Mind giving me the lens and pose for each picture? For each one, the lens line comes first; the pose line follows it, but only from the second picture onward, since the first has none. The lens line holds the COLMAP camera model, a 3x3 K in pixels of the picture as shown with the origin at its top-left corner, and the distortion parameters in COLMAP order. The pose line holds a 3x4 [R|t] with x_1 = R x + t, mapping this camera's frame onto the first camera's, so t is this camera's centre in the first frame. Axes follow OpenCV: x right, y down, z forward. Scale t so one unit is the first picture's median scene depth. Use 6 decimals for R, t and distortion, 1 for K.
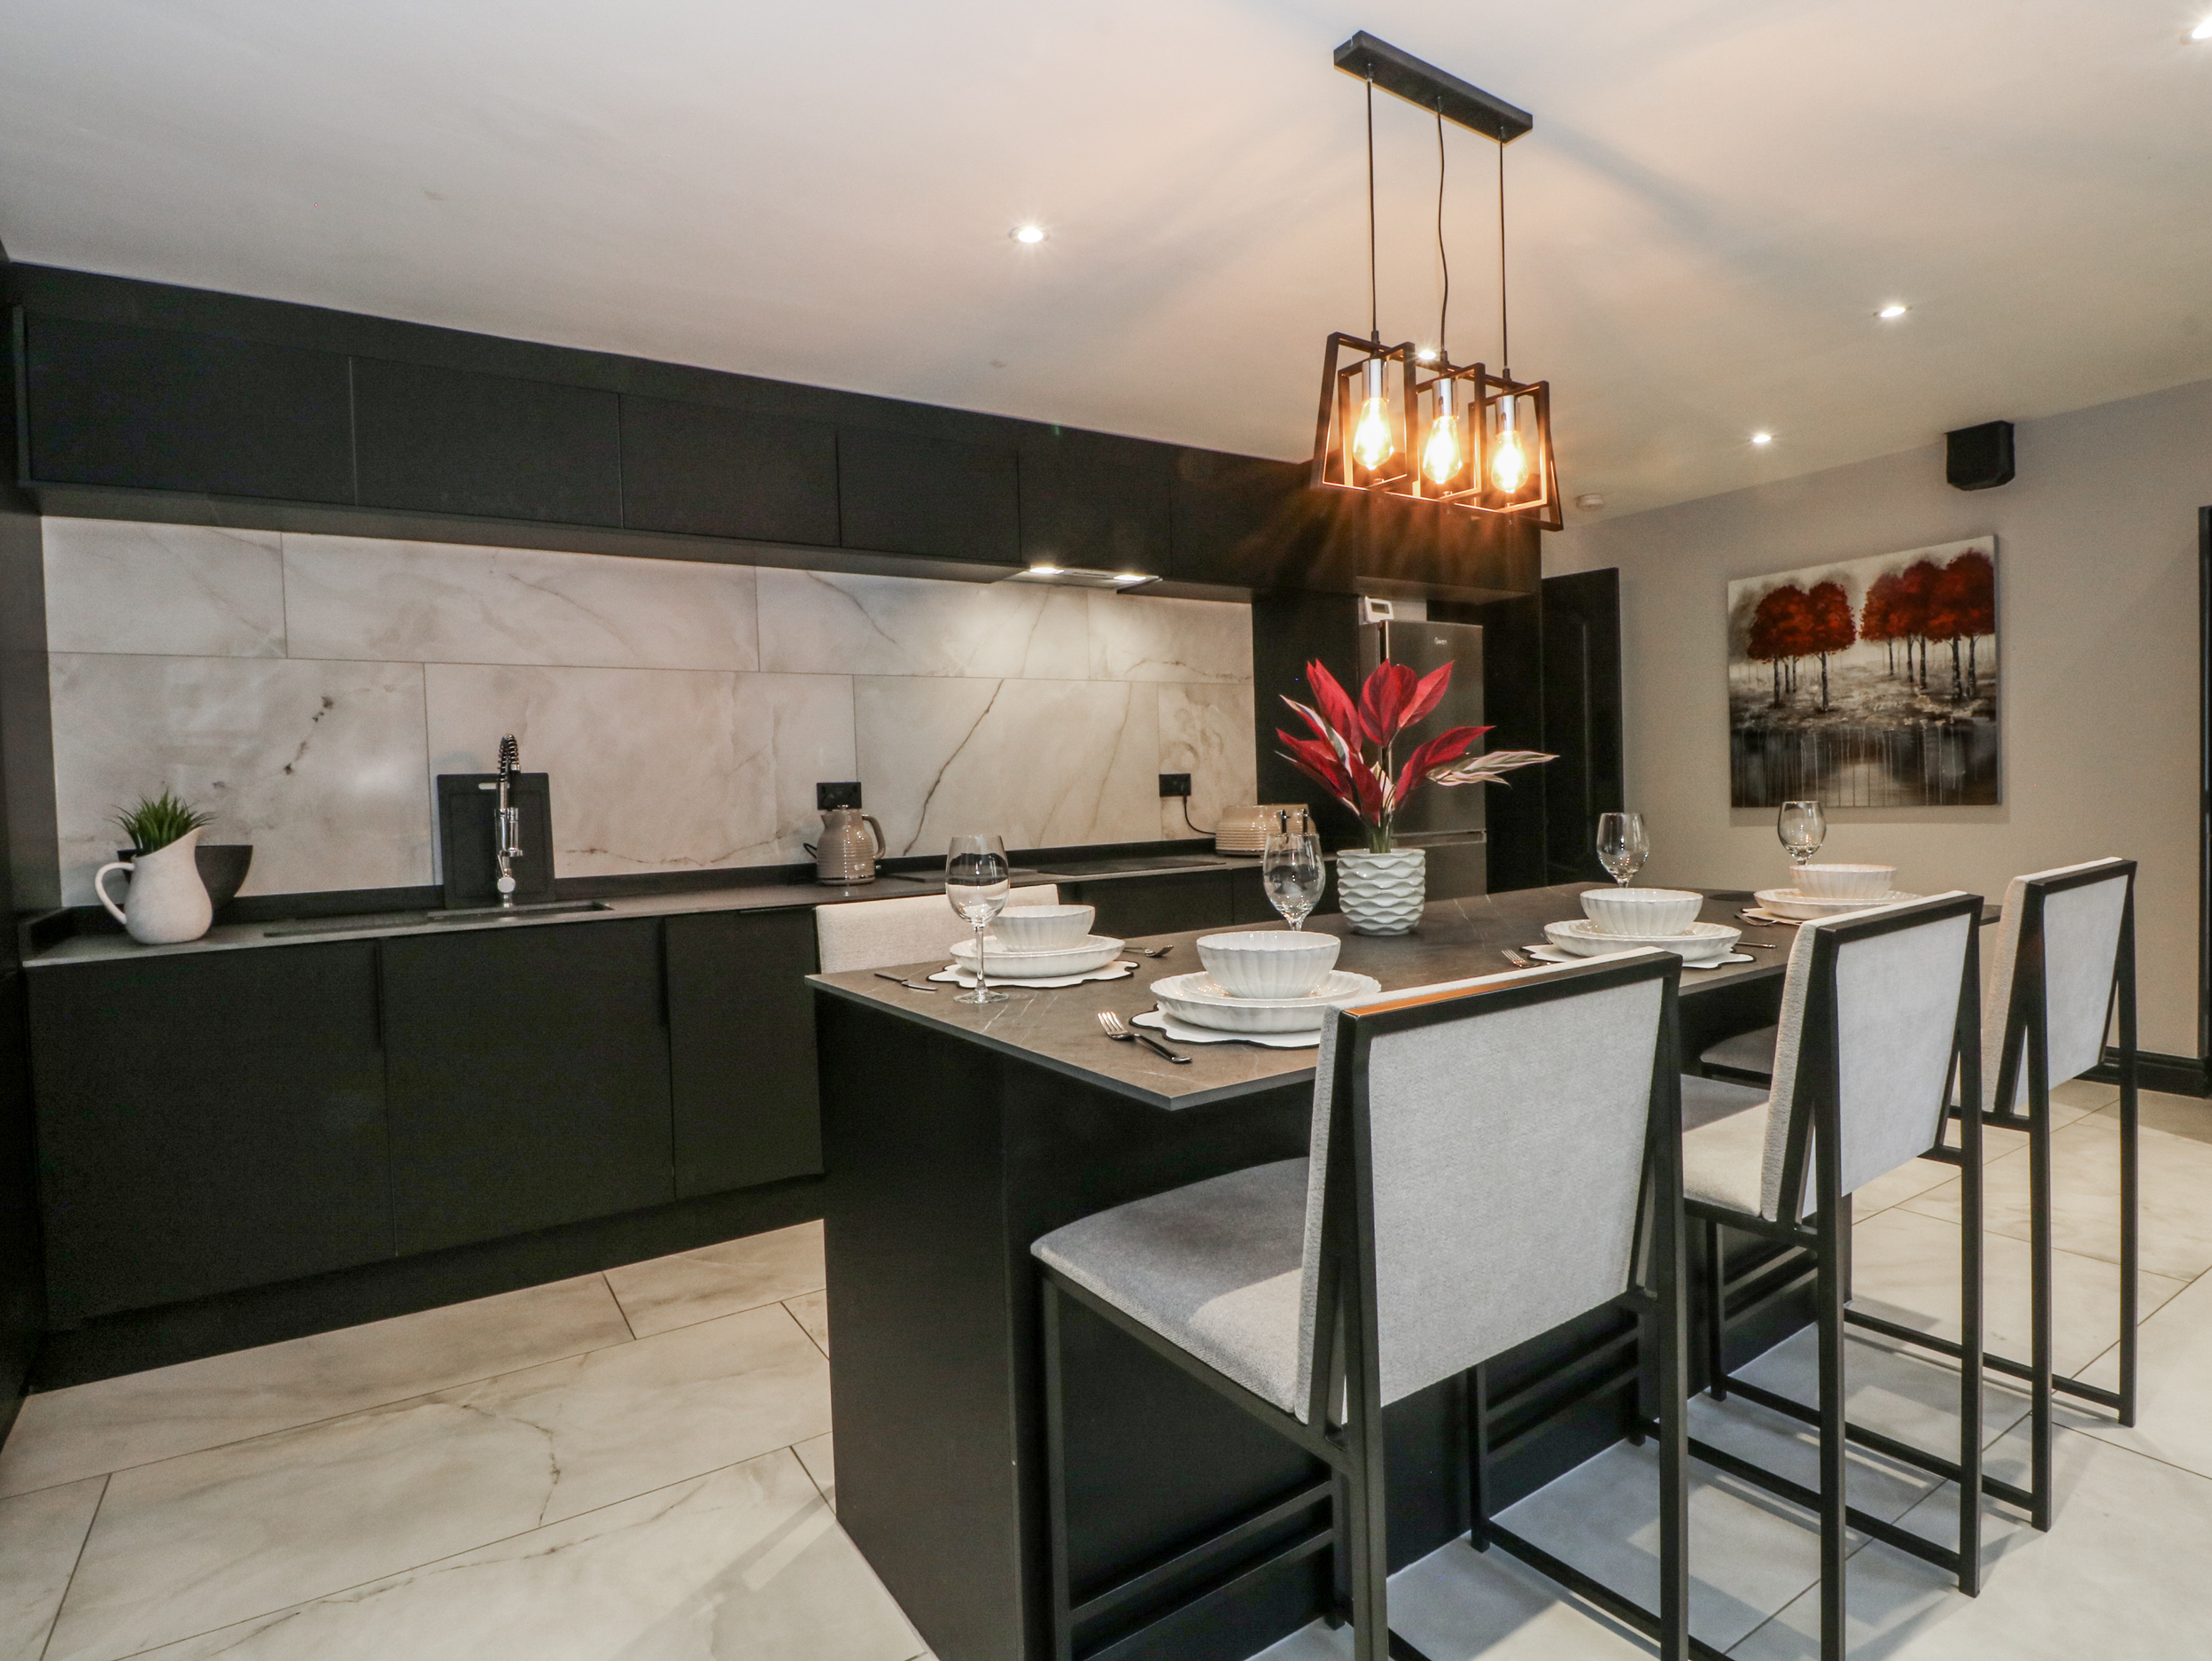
lens RADIAL K [[1150.9, 0, 1121.9], [0, 1150.9, 827.2], [0, 0, 1]] dist [-0.004470, -0.000691]
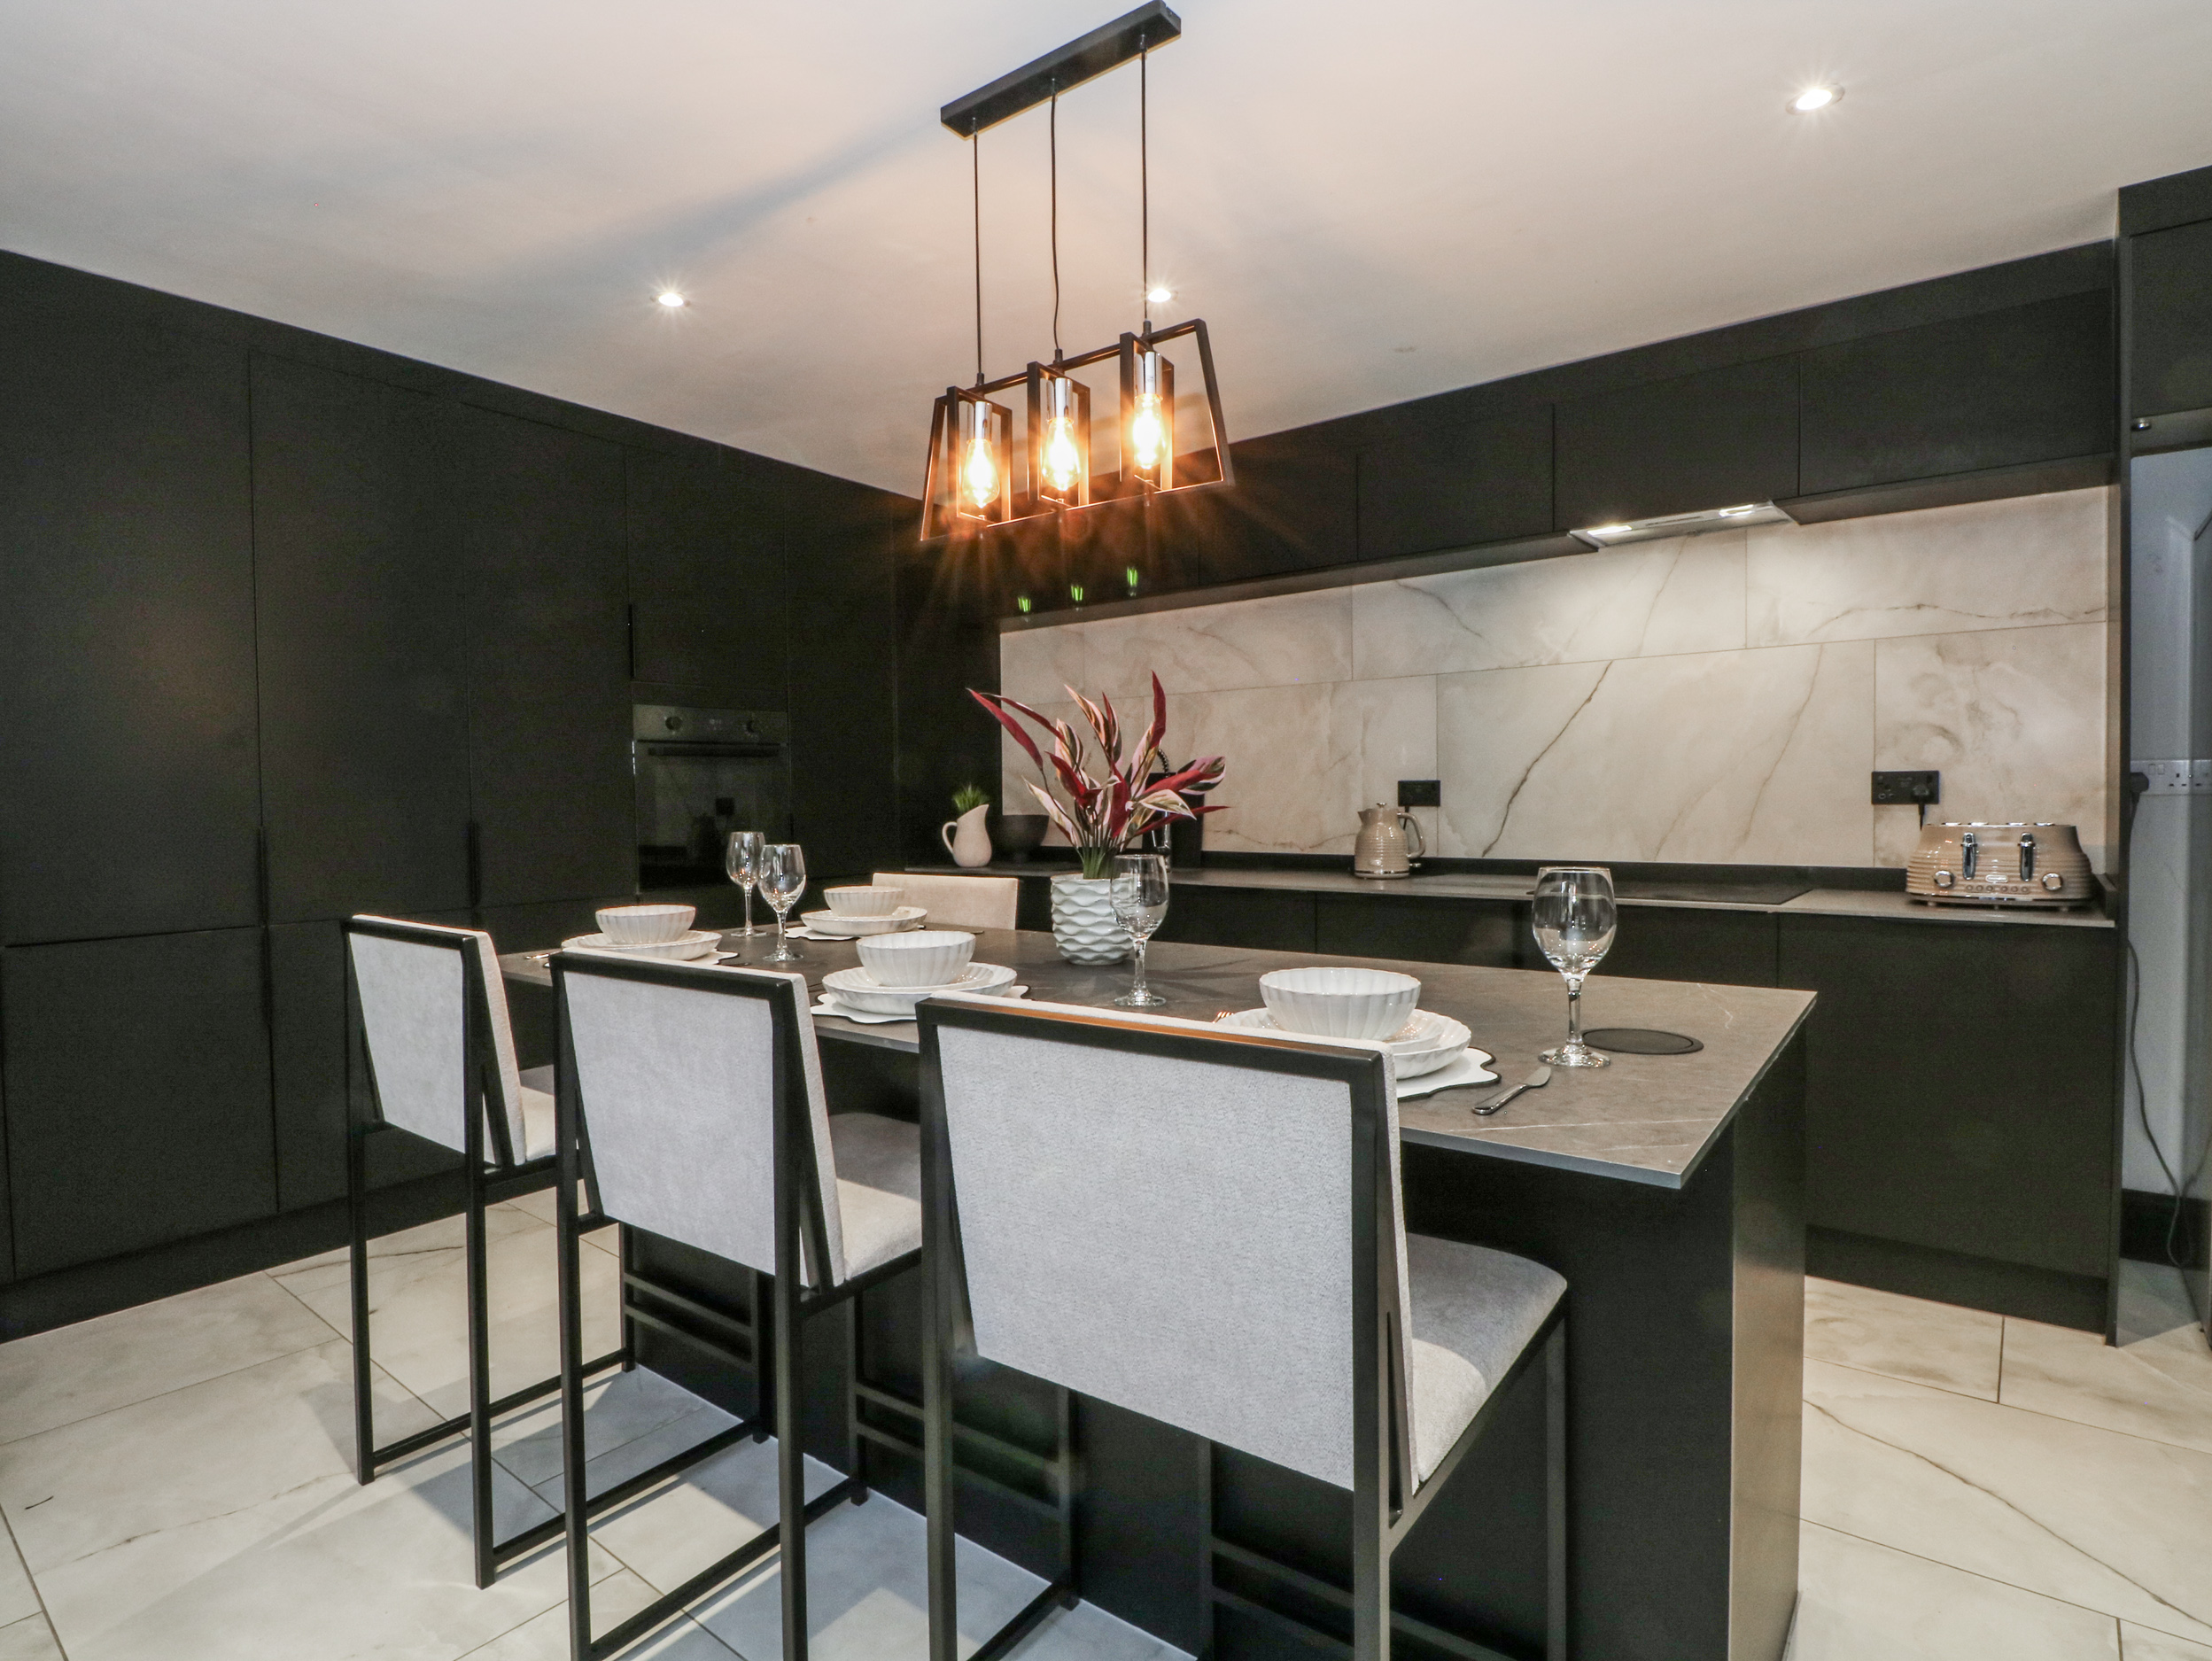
lens RADIAL K [[1150.9, 0, 1120.4], [0, 1150.9, 830.7], [0, 0, 1]] dist [-0.004470, -0.000691]
pose [[0.325017, 0.059217, -0.943852, 0.635079], [-0.027048, 0.998211, 0.053313, -0.041098], [0.945321, 0.008202, 0.326037, 0.403132]]
